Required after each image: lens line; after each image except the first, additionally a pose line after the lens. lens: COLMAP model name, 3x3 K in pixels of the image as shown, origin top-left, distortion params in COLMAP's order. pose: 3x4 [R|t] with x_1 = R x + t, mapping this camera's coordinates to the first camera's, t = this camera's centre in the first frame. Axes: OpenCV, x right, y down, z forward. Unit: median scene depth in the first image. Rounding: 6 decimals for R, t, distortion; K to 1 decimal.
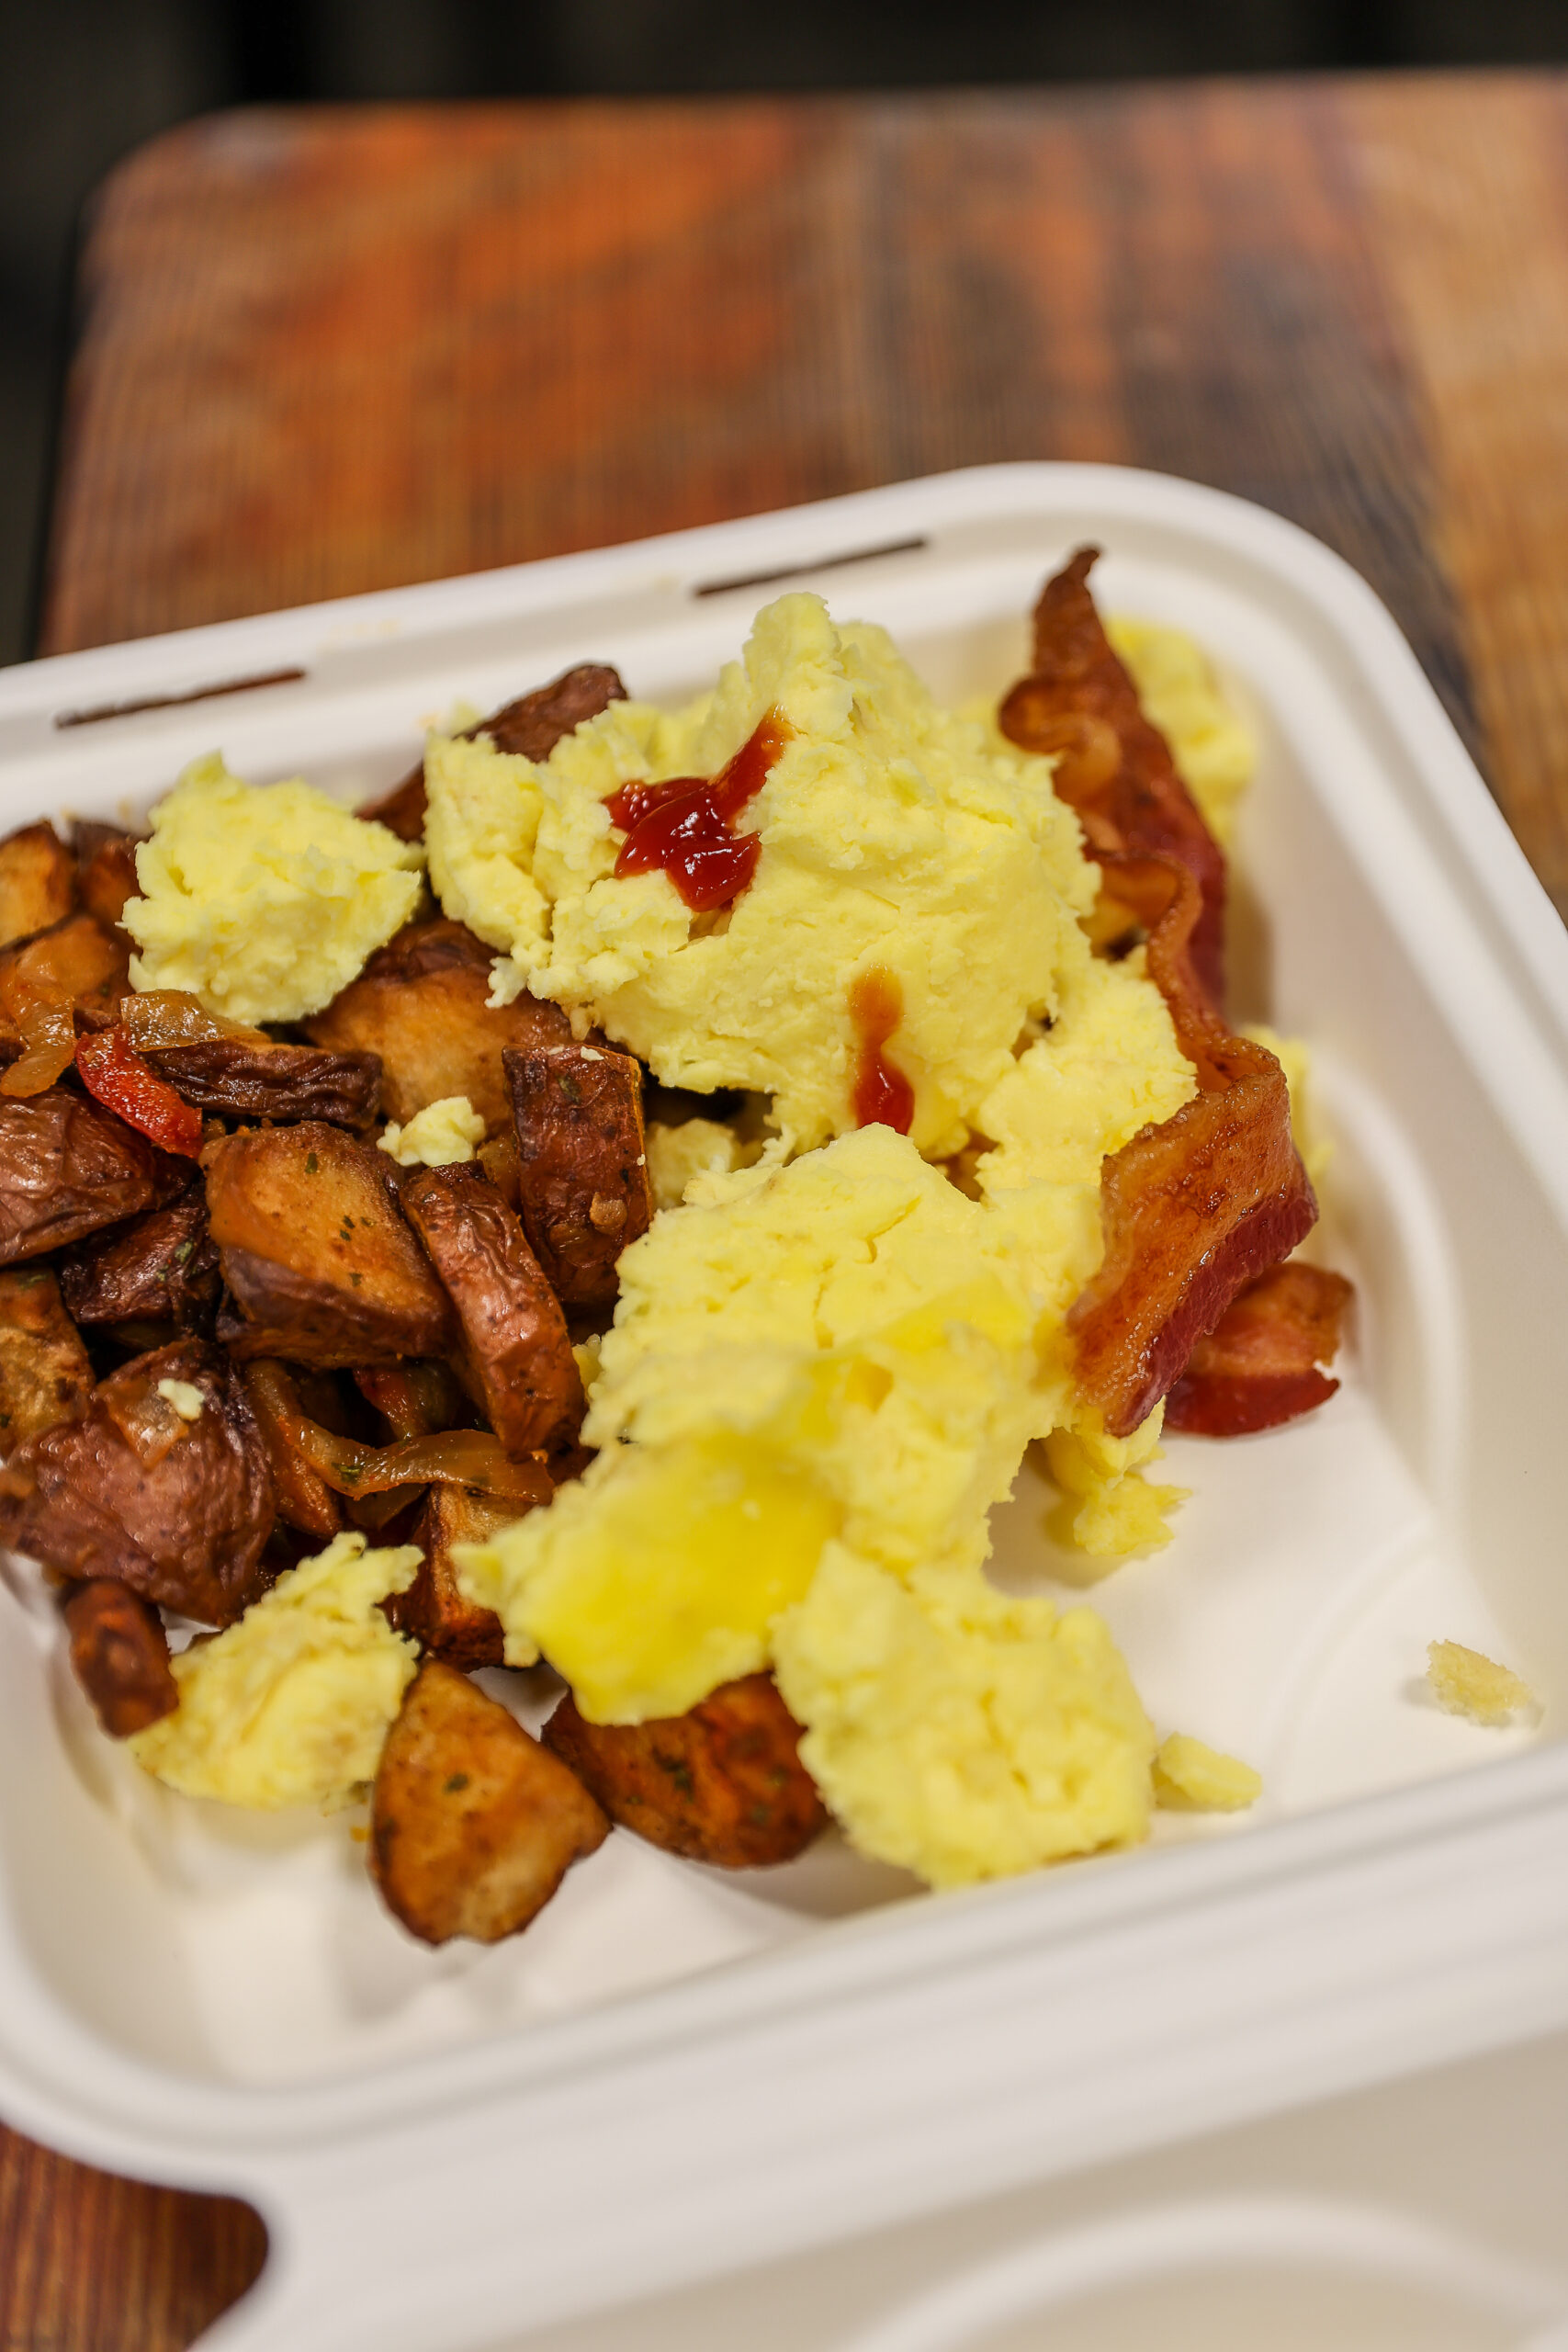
lens RADIAL K [[4046.4, 0, 784.0], [0, 4046.4, 1176.0], [0, 0, 1]] dist [0.018115, 0.014502]
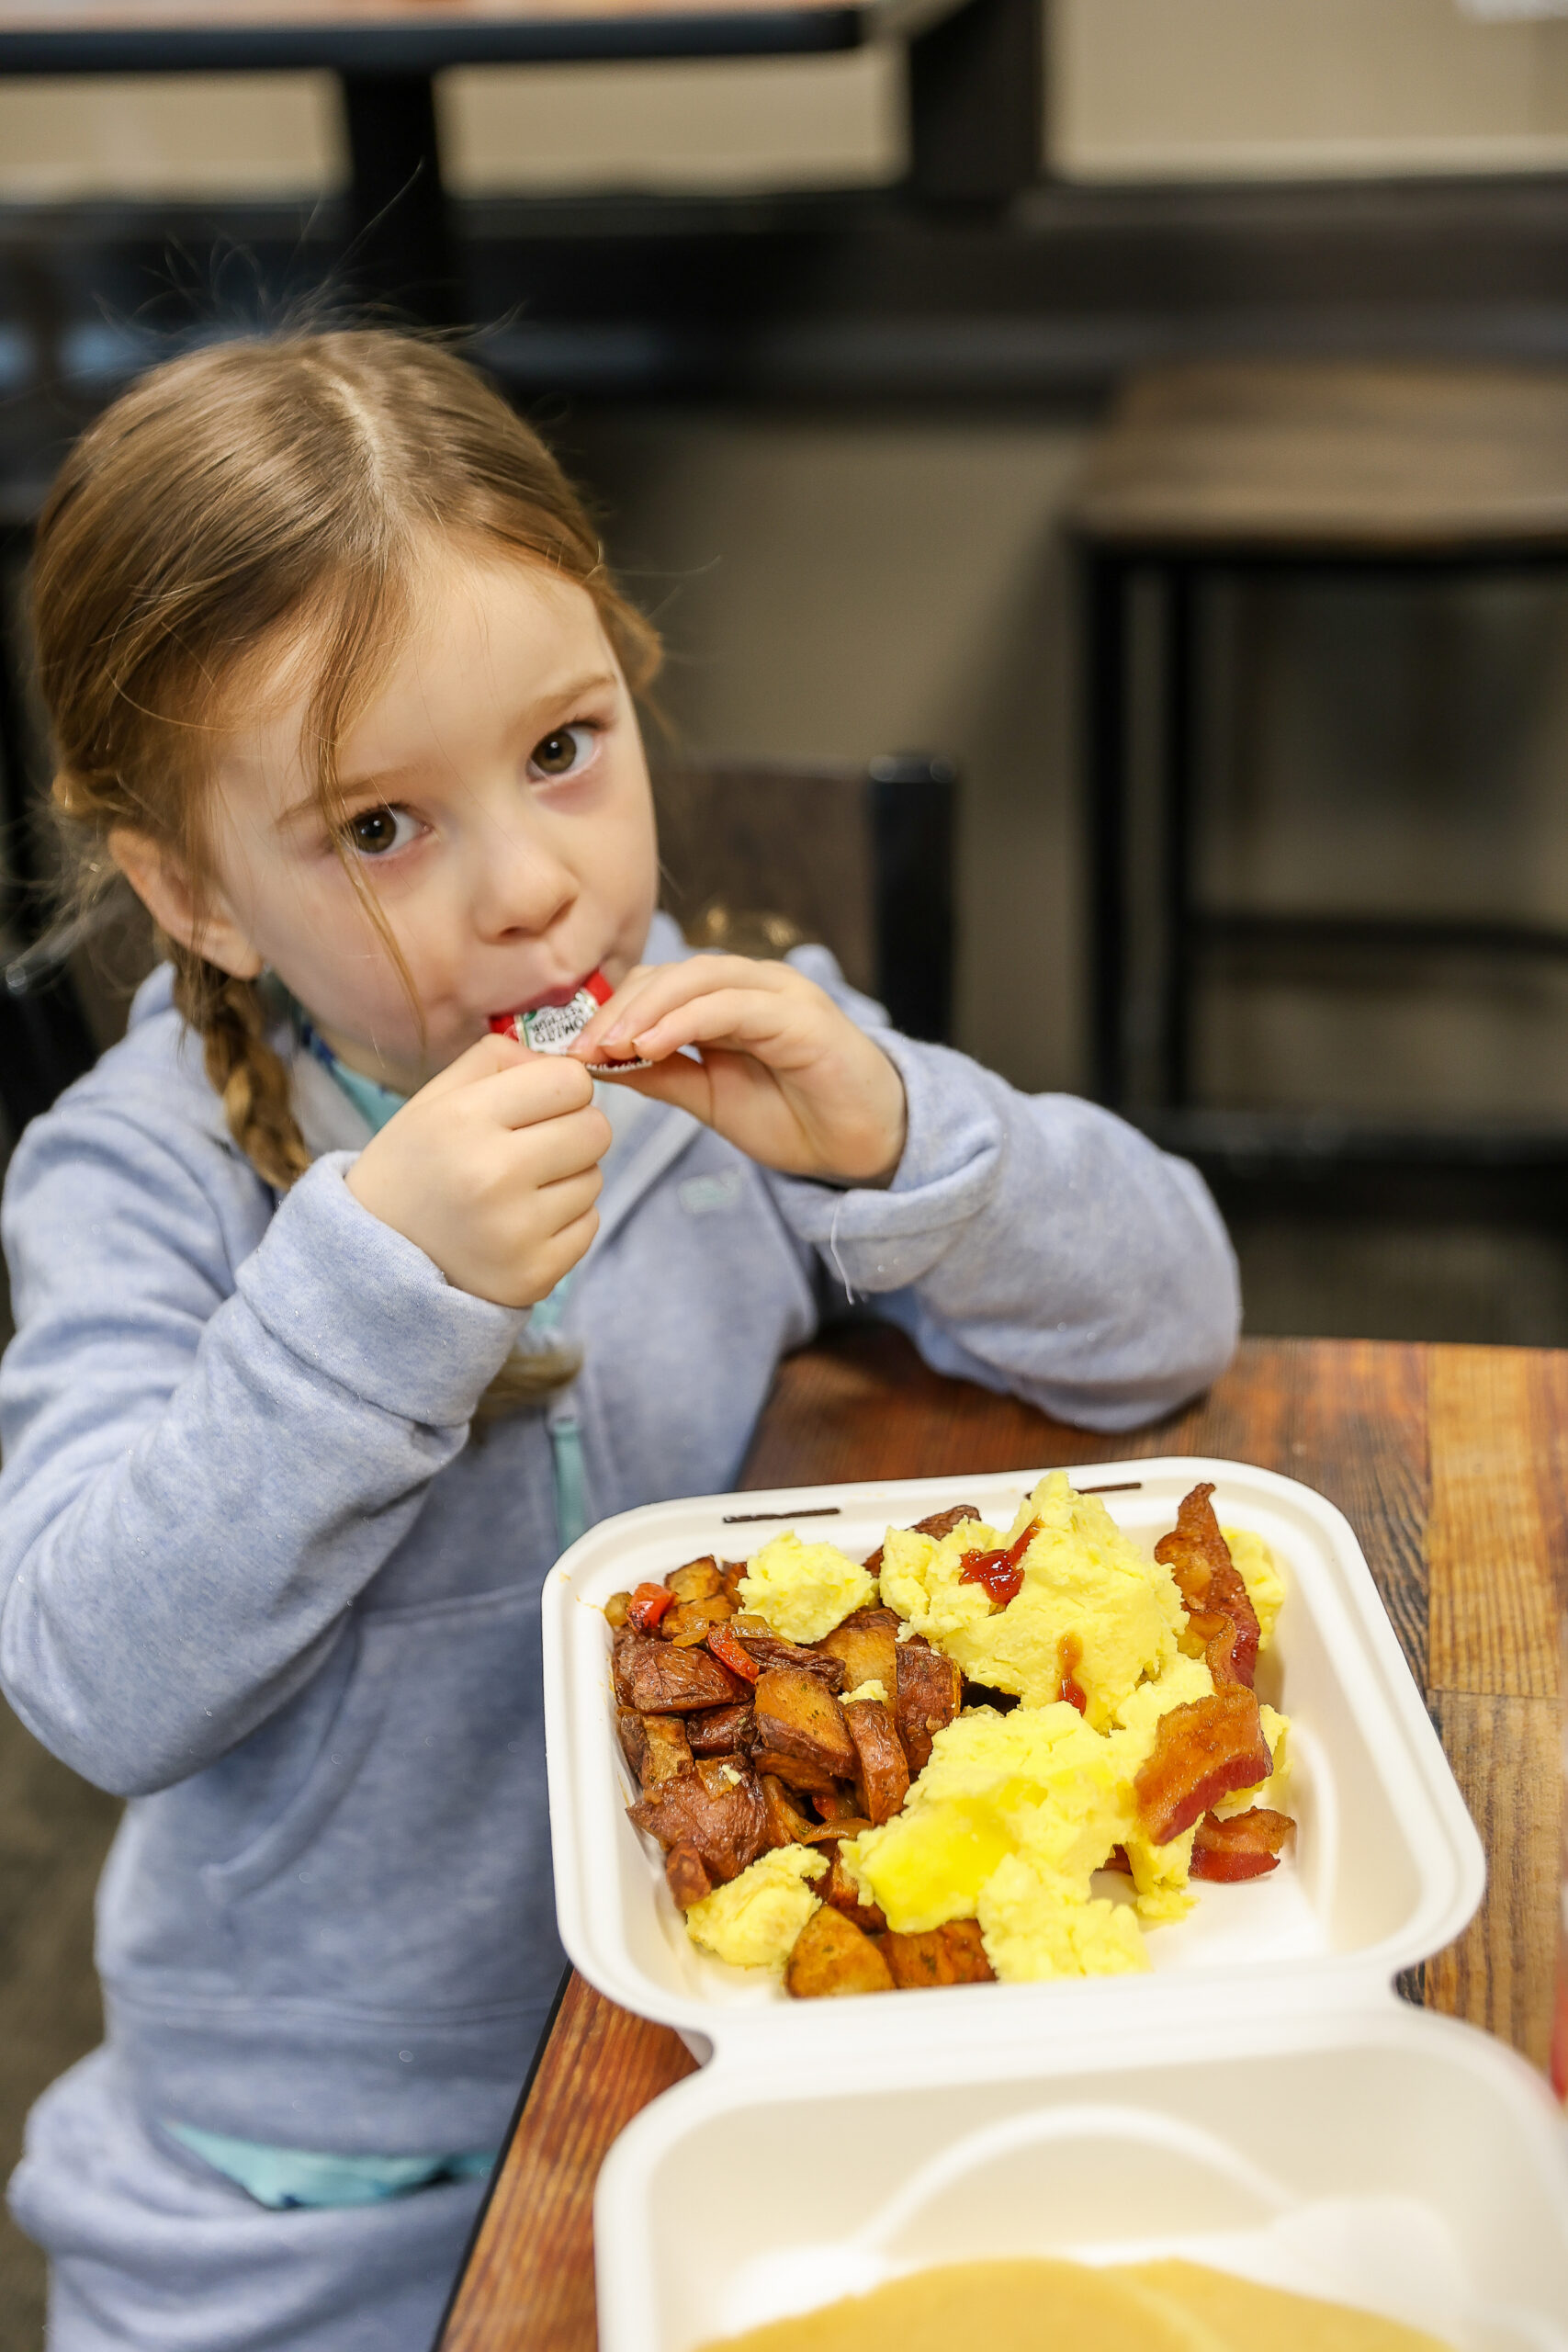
lens RADIAL K [[3592.3, 0, 784.0], [0, 3592.3, 1176.0], [0, 0, 1]] dist [-0.000388, 0.002893]
pose [[0.977492, 0.063199, -0.201285, 0.247295], [-0.135688, 0.918899, -0.370423, 0.463727], [0.161550, 0.389398, 0.906792, -0.881527]]
